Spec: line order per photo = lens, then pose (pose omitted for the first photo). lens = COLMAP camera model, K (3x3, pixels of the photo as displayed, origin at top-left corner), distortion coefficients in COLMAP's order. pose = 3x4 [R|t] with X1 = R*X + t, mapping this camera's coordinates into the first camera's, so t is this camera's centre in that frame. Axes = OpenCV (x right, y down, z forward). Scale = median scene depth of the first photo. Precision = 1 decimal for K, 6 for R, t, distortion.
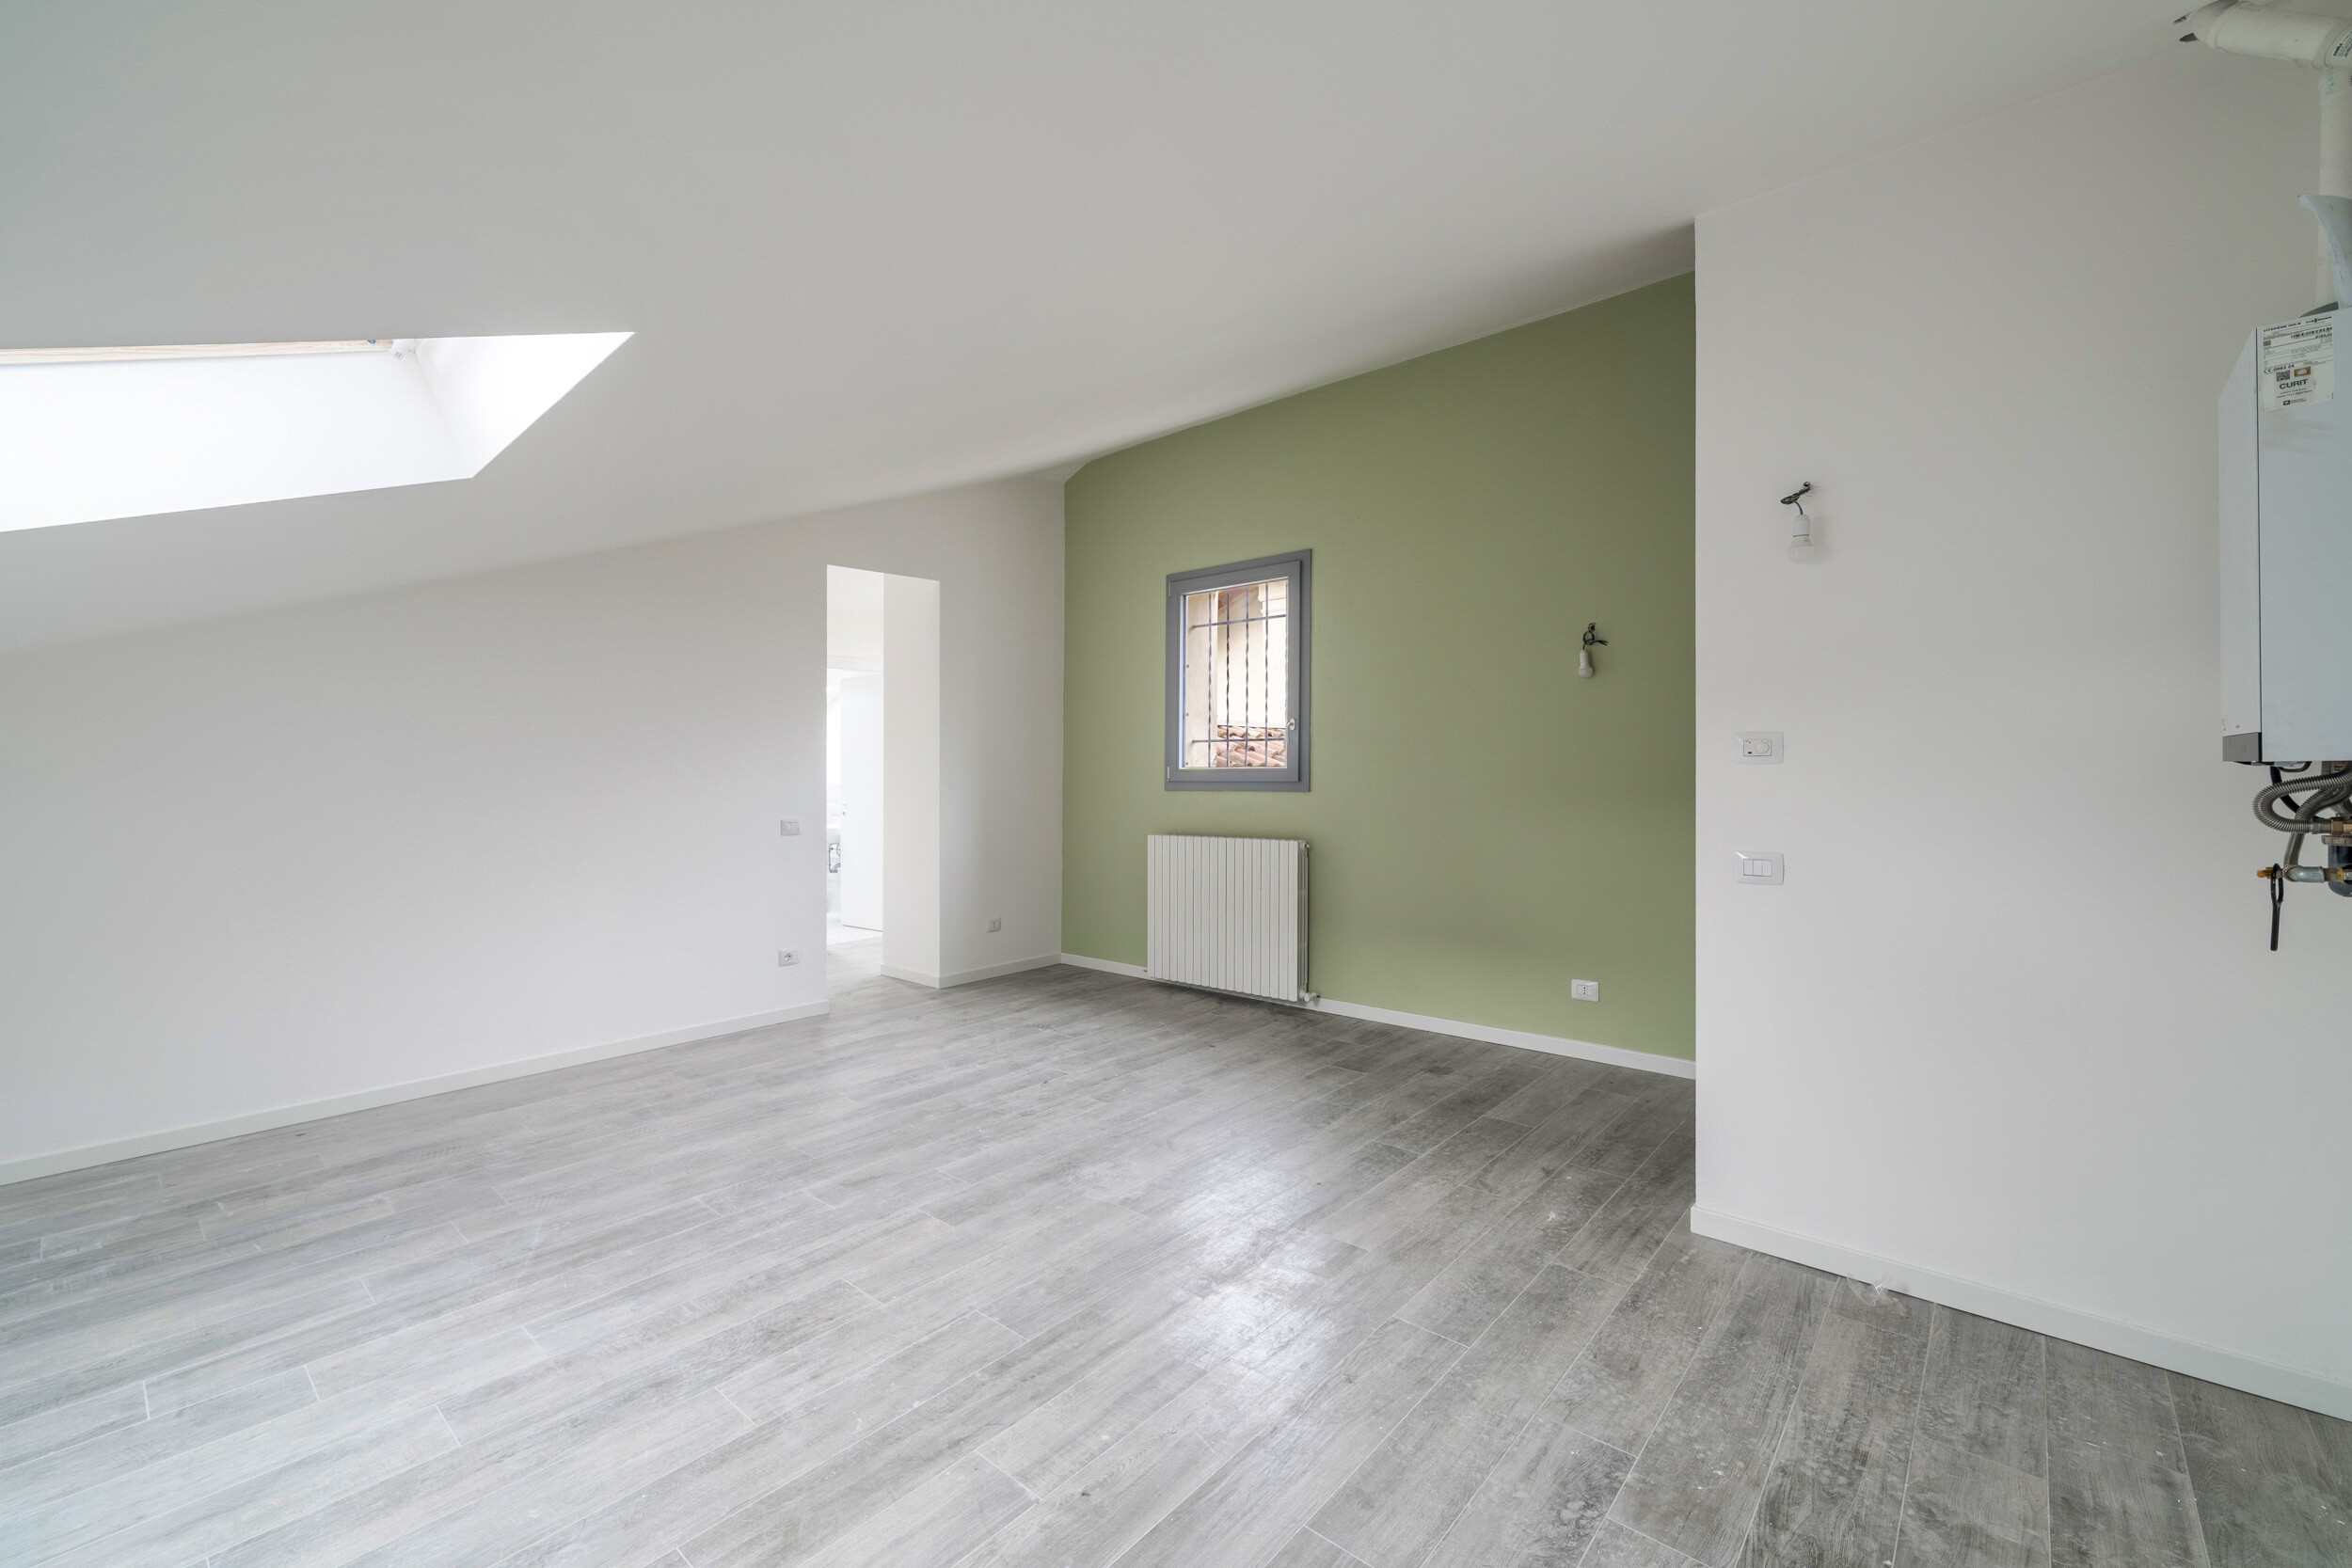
lens RADIAL K [[930.5, 0, 1136.4], [0, 930.5, 770.6], [0, 0, 1]] dist [-0.000694, 0.000087]
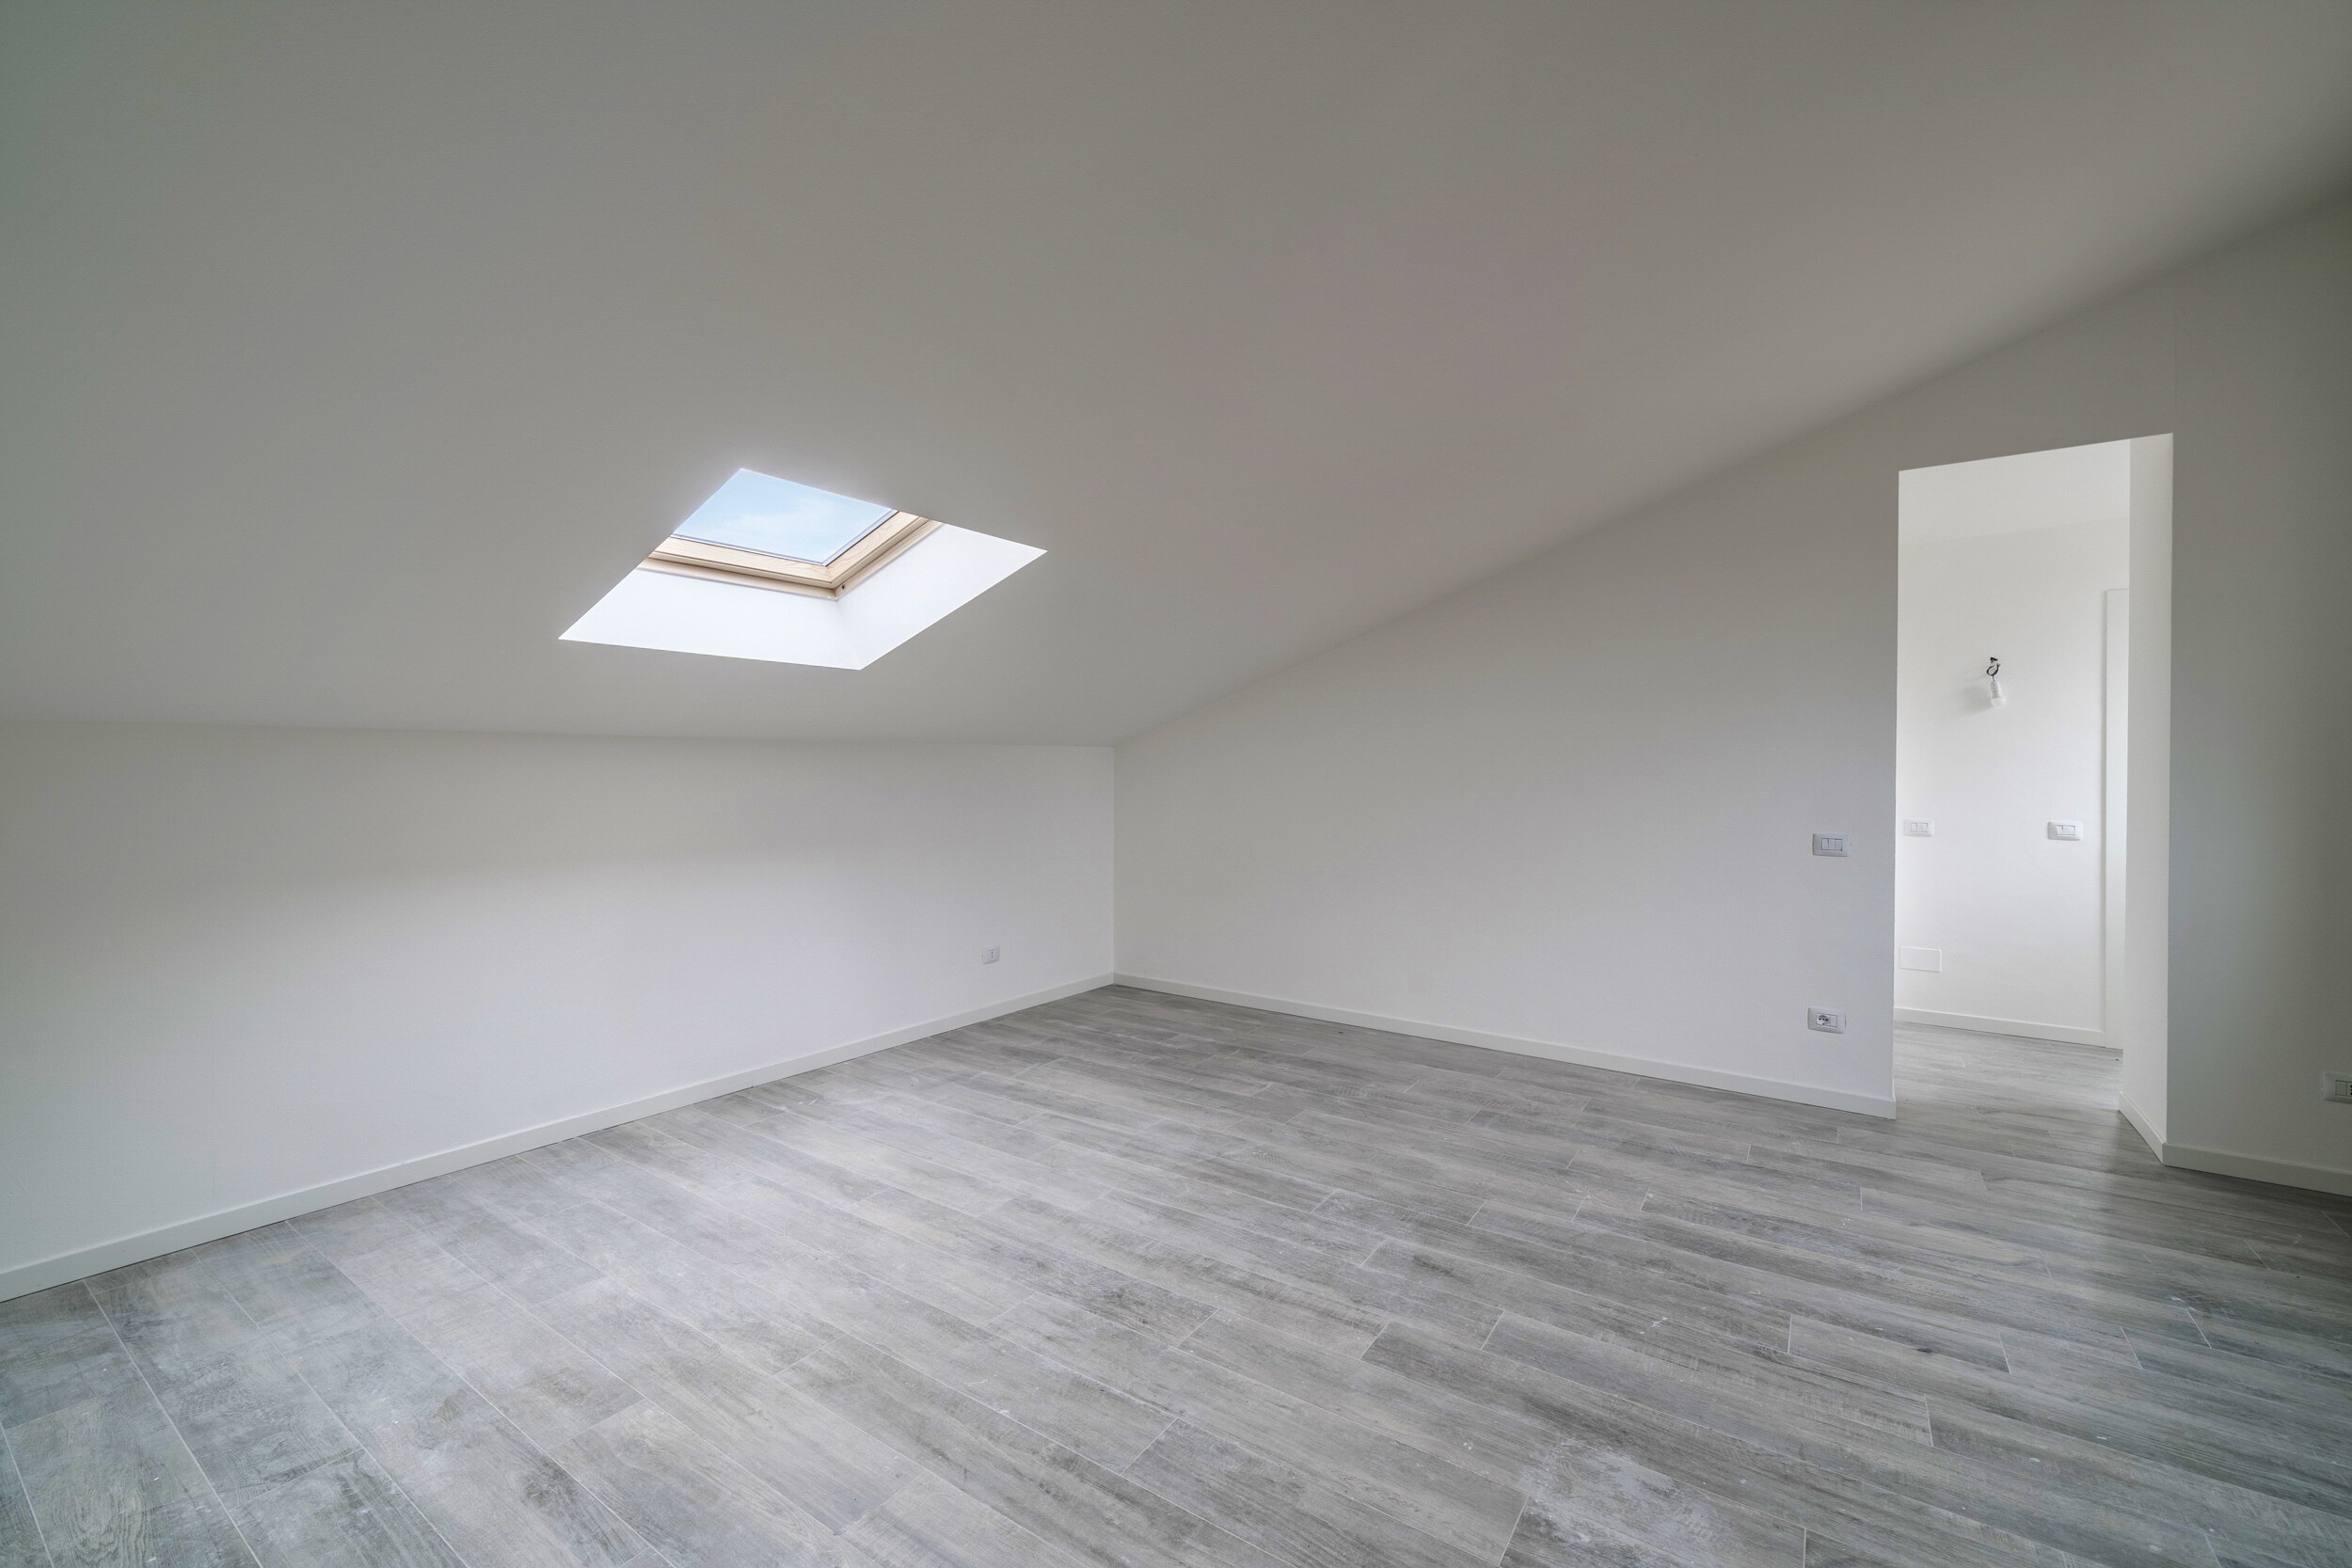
lens RADIAL K [[975.5, 0, 1213.7], [0, 975.5, 760.3], [0, 0, 1]] dist [-0.000862, 0.000030]
pose [[0.172076, 0.007622, -0.985054, 0.507608], [-0.012729, 0.999904, 0.005513, -0.005352], [0.985001, 0.011590, 0.172156, 0.654599]]
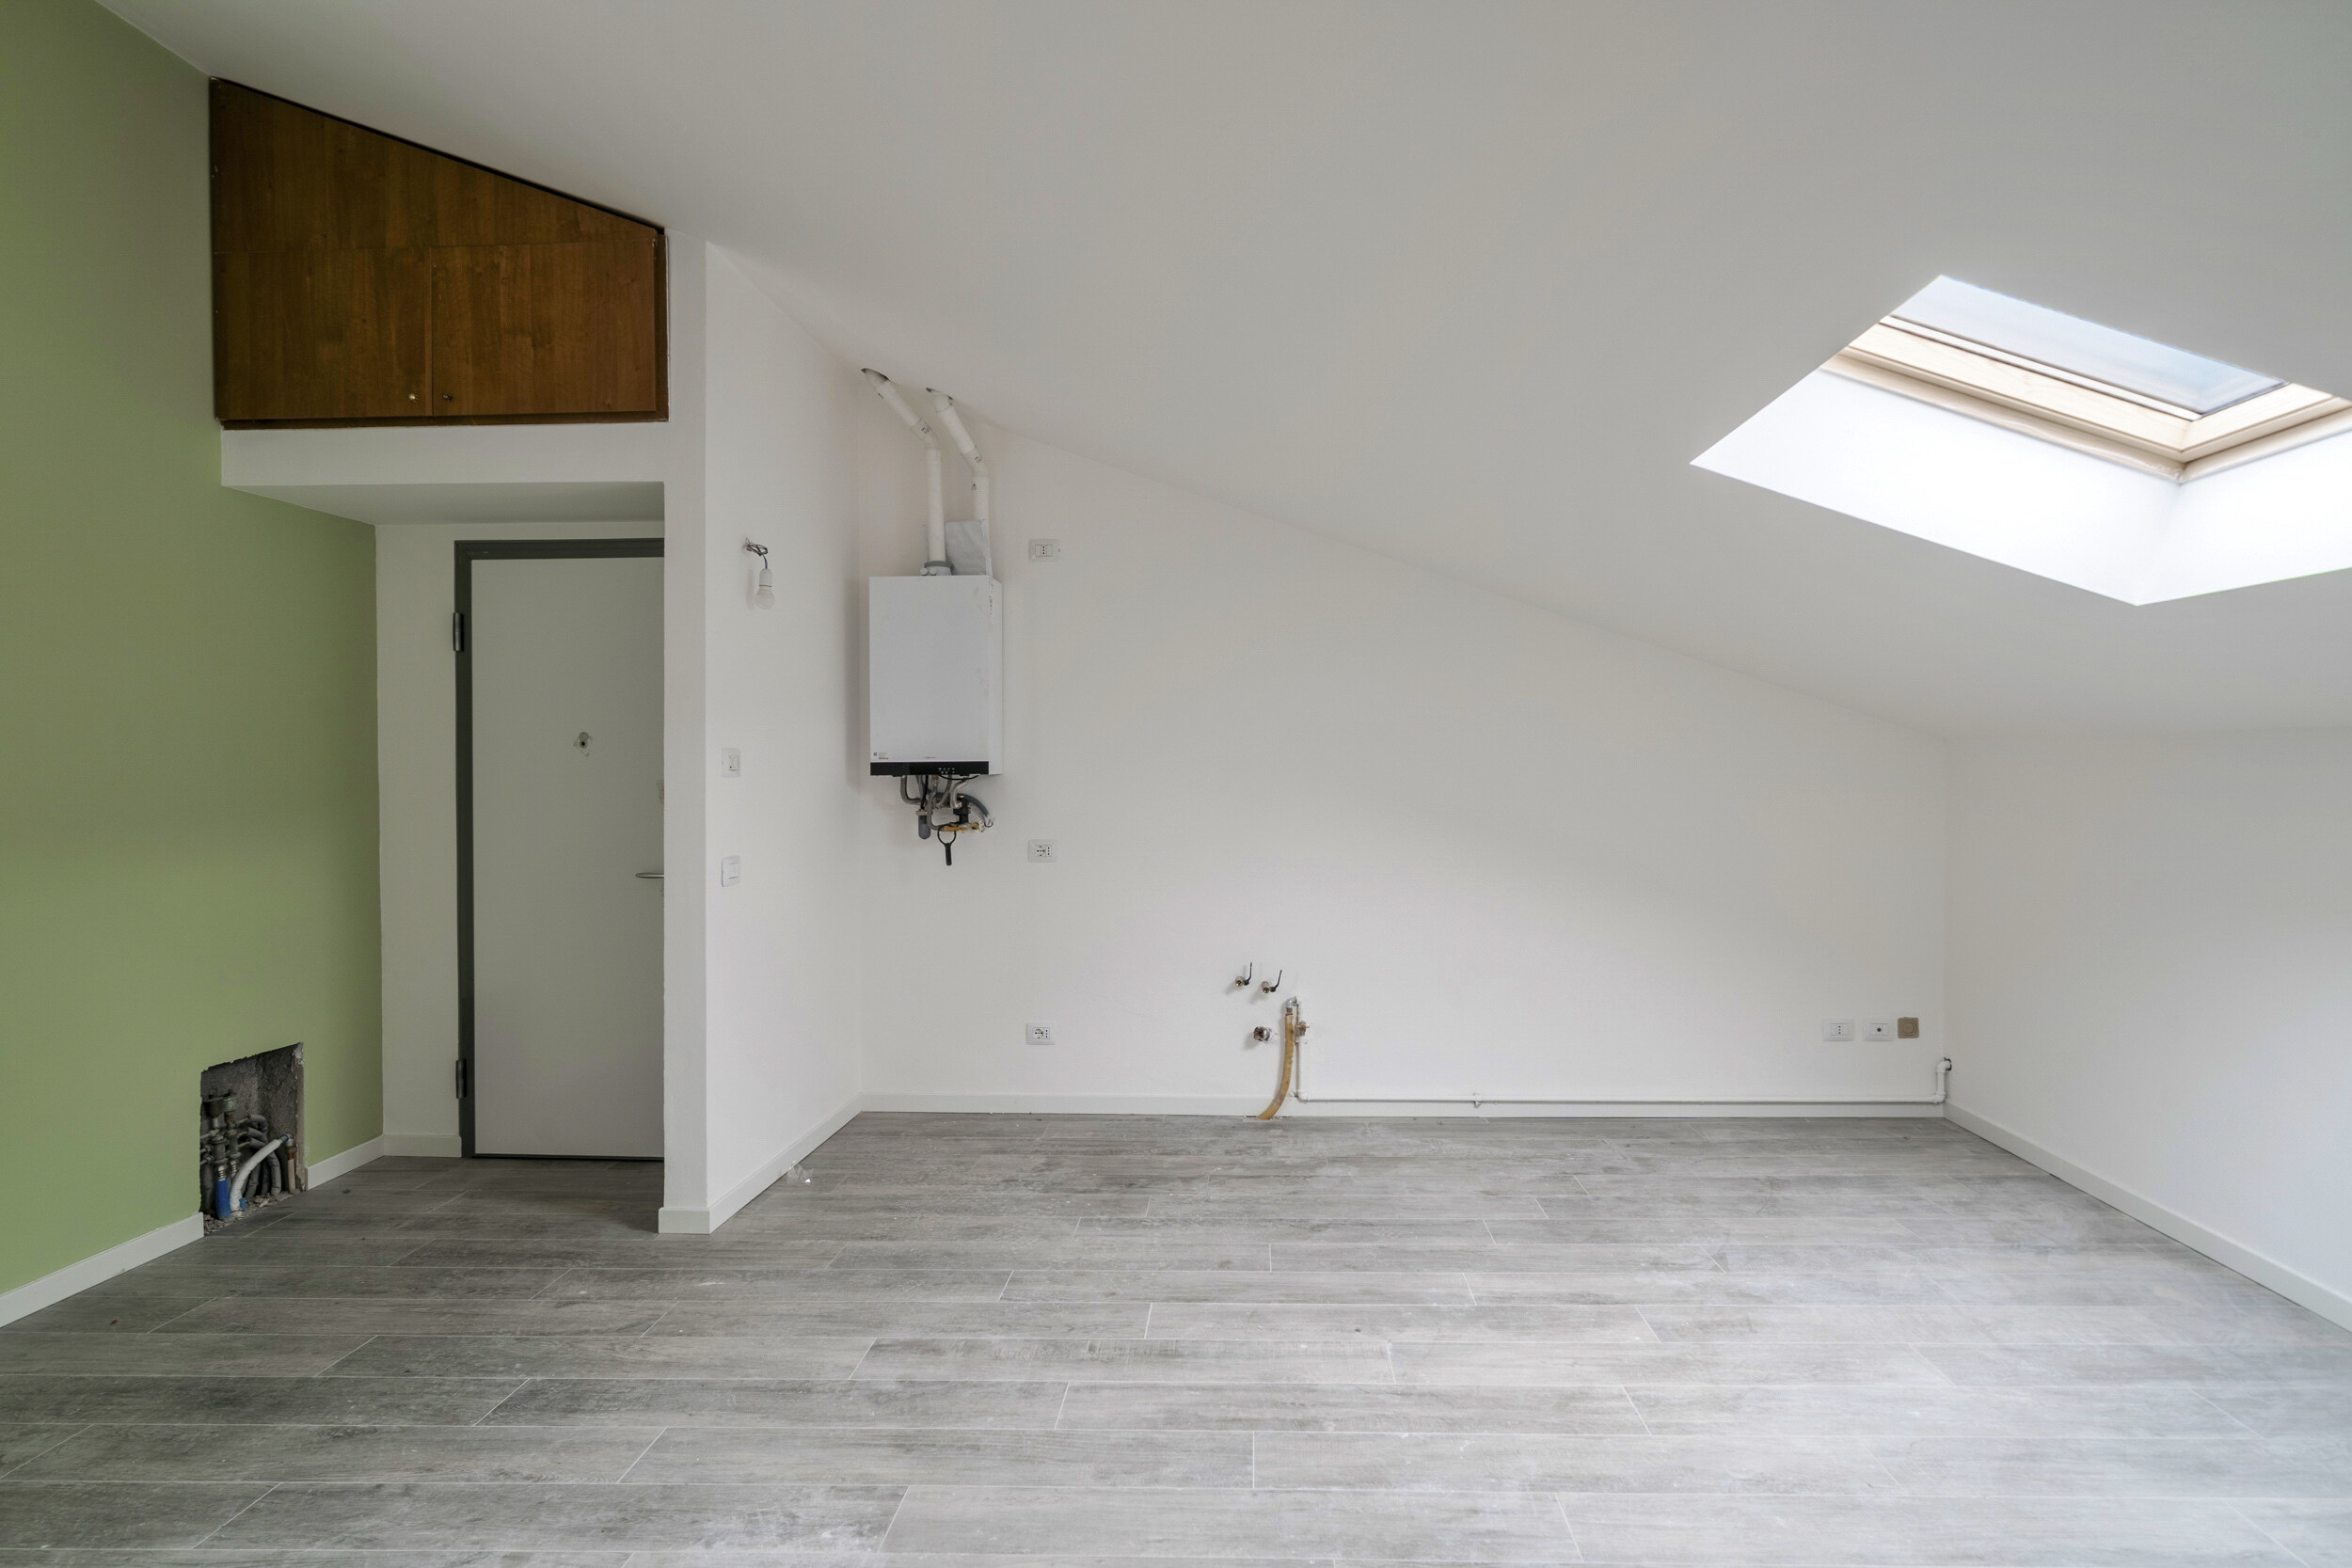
lens RADIAL K [[1222.1, 0, 1197.3], [0, 1222.1, 782.7], [0, 0, 1]] dist [0.001088, 0.000437]
pose [[-0.629188, 0.004864, 0.777238, -0.686969], [0.016625, 0.999836, 0.007201, -0.001859], [-0.777076, 0.017452, -0.629165, 1.233751]]
